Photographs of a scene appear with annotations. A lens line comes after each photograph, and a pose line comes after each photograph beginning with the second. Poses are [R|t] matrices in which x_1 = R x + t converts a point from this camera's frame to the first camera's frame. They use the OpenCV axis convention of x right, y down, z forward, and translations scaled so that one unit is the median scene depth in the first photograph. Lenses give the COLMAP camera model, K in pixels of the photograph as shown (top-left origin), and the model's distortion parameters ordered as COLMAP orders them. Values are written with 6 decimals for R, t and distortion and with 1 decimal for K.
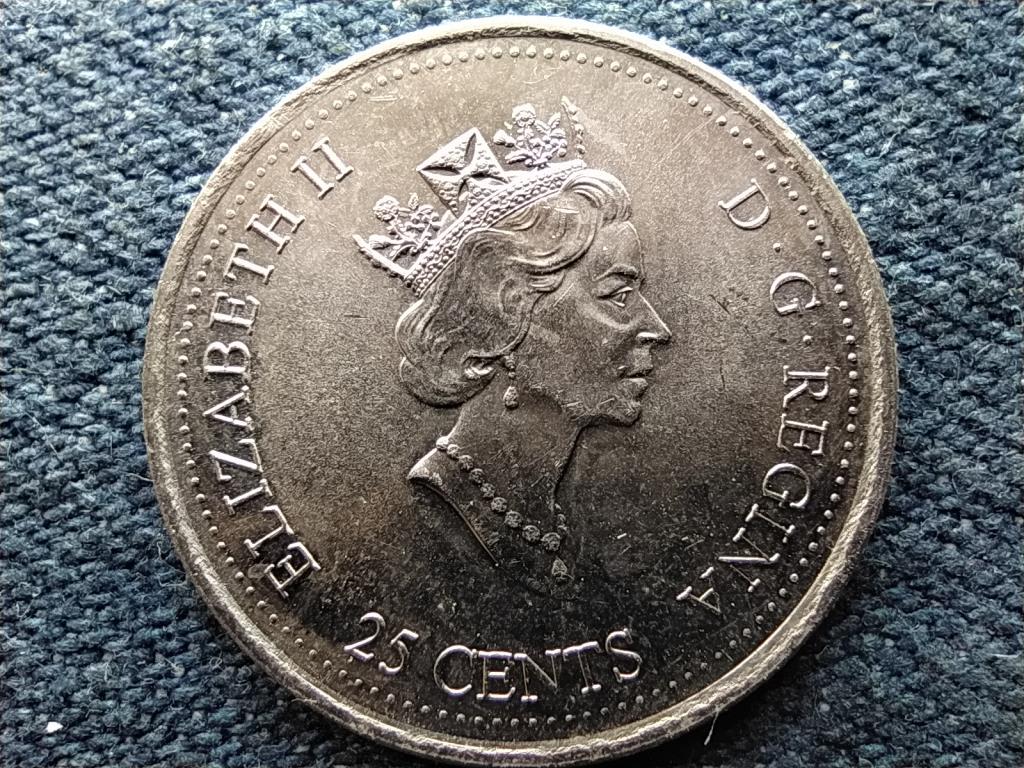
lens RADIAL K [[406.1, 0, 504.5], [0, 406.1, 388.9], [0, 0, 1]] dist [-0.022787, -0.000639]
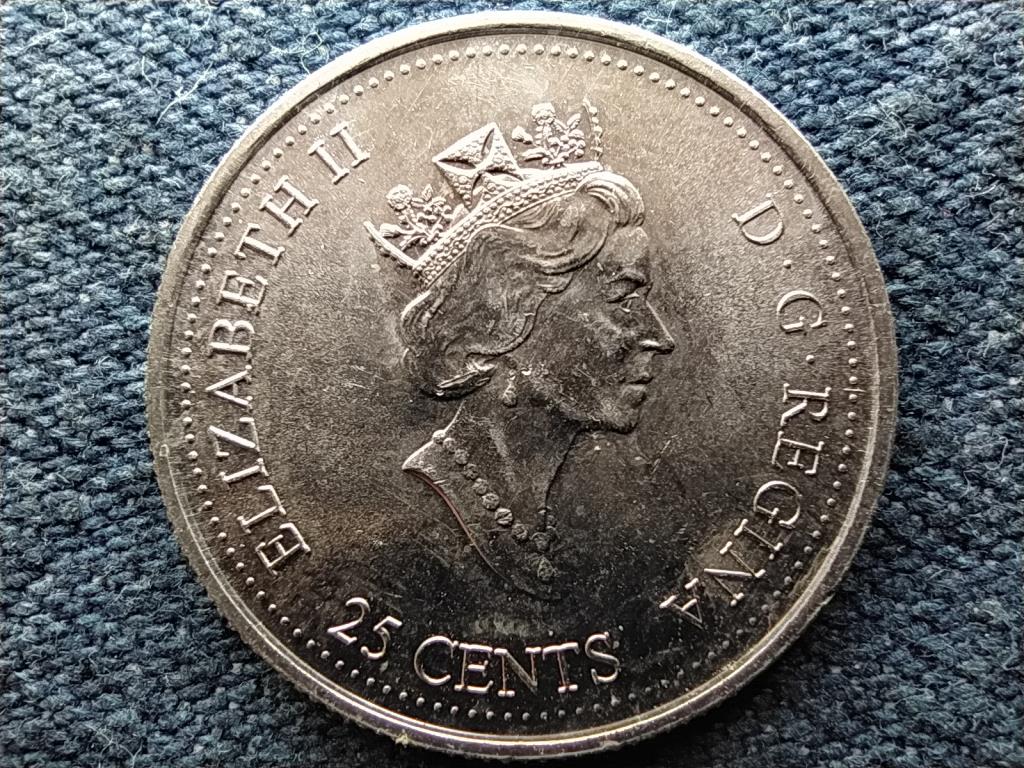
lens RADIAL K [[404.6, 0, 501.6], [0, 404.6, 388.8], [0, 0, 1]] dist [-0.027354, -0.000180]
pose [[0.997342, 0.072428, -0.008001, 0.096202], [-0.072309, 0.997281, 0.014217, -0.506108], [0.009009, -0.013601, 0.999867, 0.029172]]
